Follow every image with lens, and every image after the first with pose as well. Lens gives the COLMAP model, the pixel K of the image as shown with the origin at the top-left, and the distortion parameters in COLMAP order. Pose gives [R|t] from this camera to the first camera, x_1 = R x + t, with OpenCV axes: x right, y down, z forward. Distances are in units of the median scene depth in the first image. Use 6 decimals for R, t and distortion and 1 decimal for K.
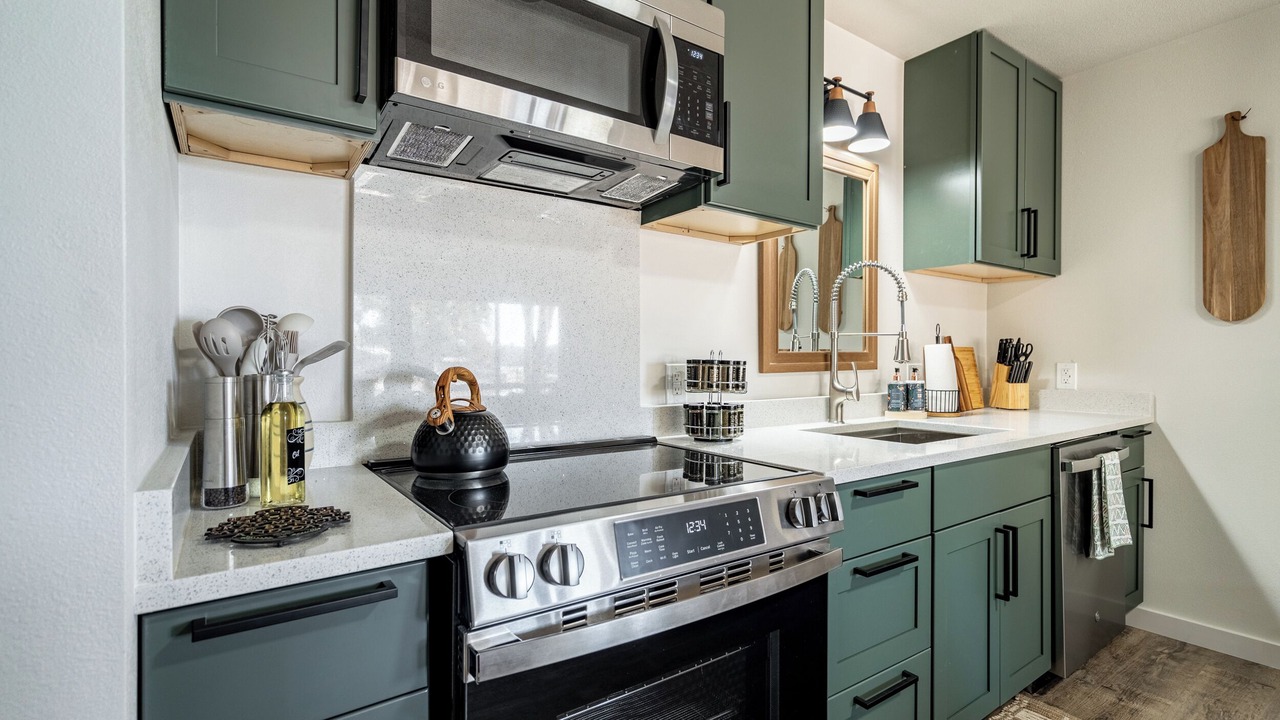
lens RADIAL K [[592.4, 0, 640.0], [0, 592.4, 360.0], [0, 0, 1]] dist [0.000173, 0.000466]
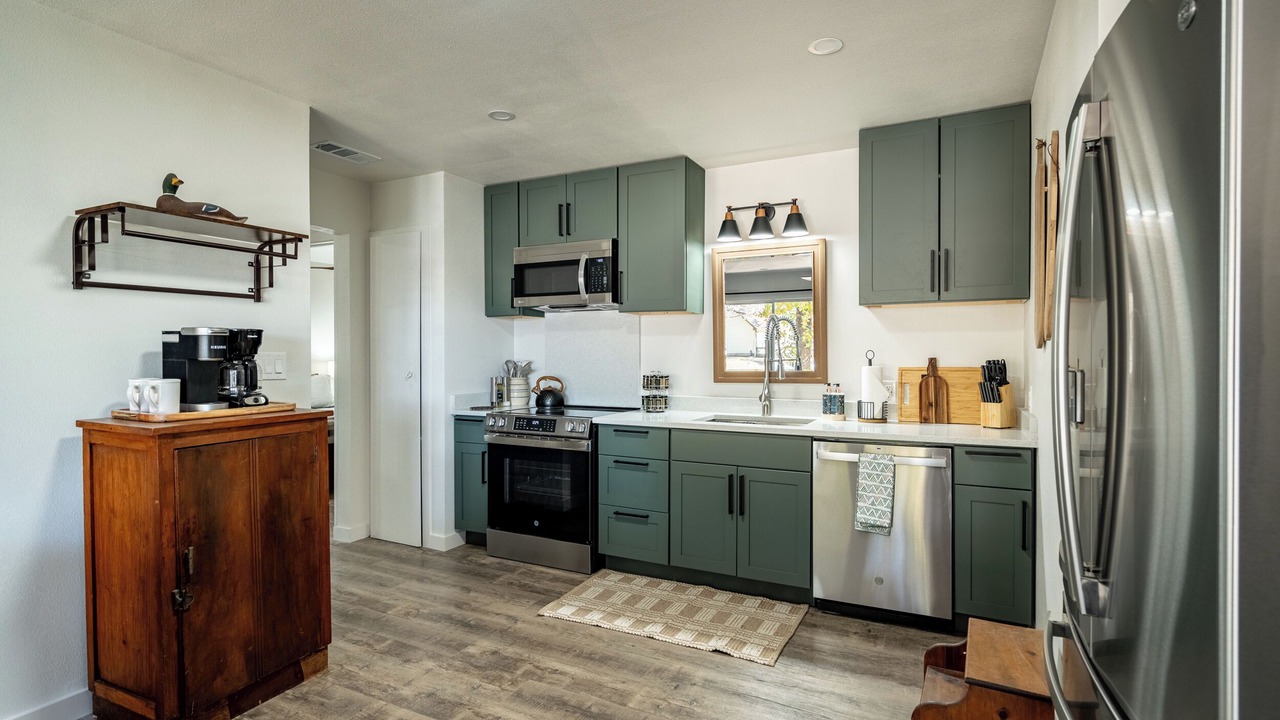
lens RADIAL K [[619.6, 0, 640.0], [0, 619.6, 360.0], [0, 0, 1]] dist [-0.000335, 0.000109]
pose [[0.467223, 0.004446, -0.884128, 1.655681], [-0.000881, 0.999989, 0.004563, -0.051963], [0.884139, -0.001353, 0.467222, -0.087618]]
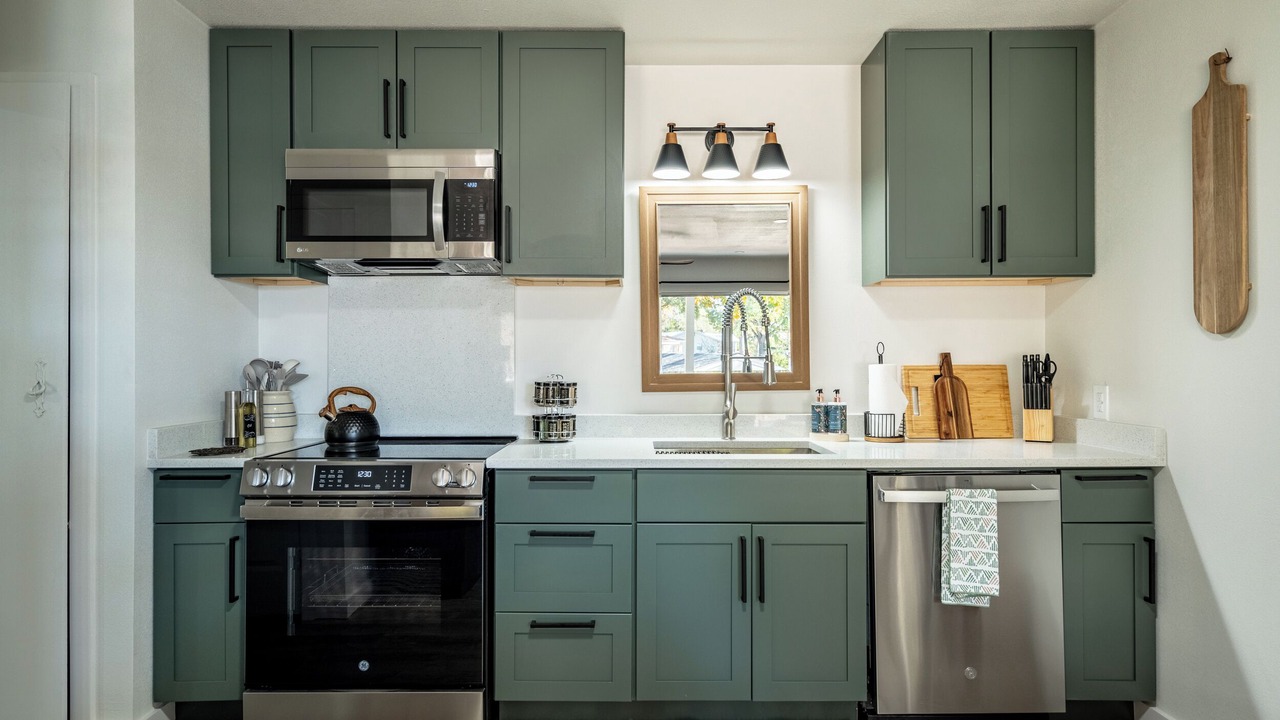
lens RADIAL K [[708.0, 0, 640.0], [0, 708.0, 360.0], [0, 0, 1]] dist [0.004694, 0.001174]
pose [[0.814923, -0.006962, -0.579528, 0.950455], [0.002597, 0.999962, -0.008361, -0.028224], [0.579564, 0.005308, 0.814910, -0.151792]]
